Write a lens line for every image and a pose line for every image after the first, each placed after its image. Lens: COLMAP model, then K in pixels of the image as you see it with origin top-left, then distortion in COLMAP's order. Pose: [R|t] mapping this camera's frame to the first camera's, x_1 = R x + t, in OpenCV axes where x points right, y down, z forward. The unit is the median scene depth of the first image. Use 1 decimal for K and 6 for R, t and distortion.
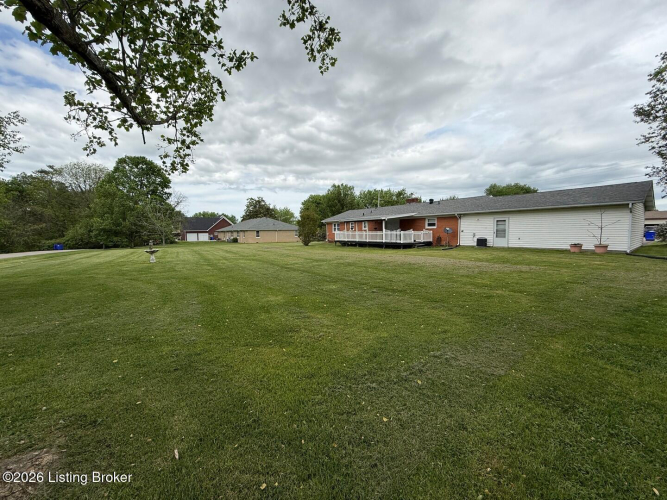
lens RADIAL K [[267.1, 0, 333.5], [0, 267.1, 250.0], [0, 0, 1]] dist [0.010421, -0.000298]
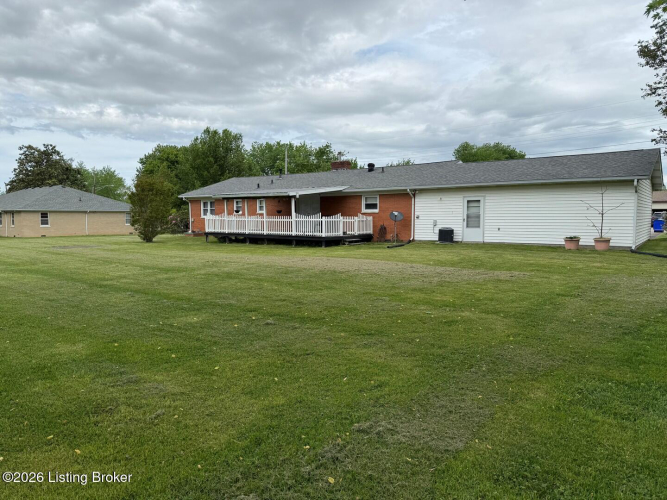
lens RADIAL K [[470.7, 0, 333.5], [0, 470.7, 250.0], [0, 0, 1]] dist [0.056991, -0.050677]
pose [[0.965046, -0.010181, 0.261884, 0.013626], [0.009388, 0.999947, 0.004278, -0.001523], [-0.261914, -0.001670, 0.965090, 0.002249]]
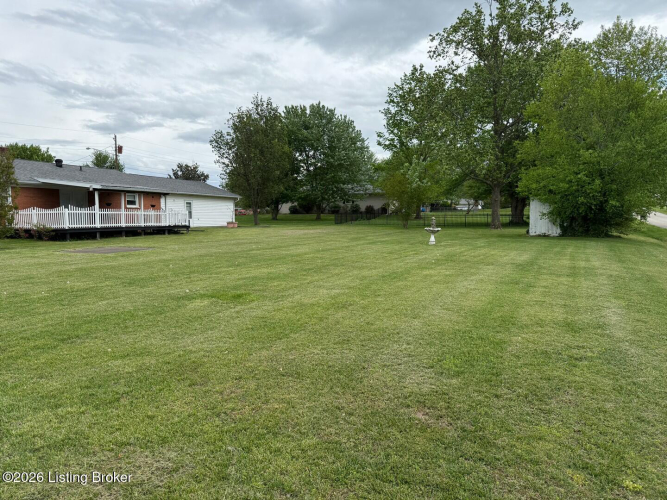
lens RADIAL K [[466.6, 0, 333.5], [0, 466.6, 250.0], [0, 0, 1]] dist [0.052378, -0.085861]
pose [[-0.585335, -0.058869, 0.808652, -2.370902], [0.050154, 0.992822, 0.108580, -0.166606], [-0.809239, 0.104113, -0.578180, 2.926939]]
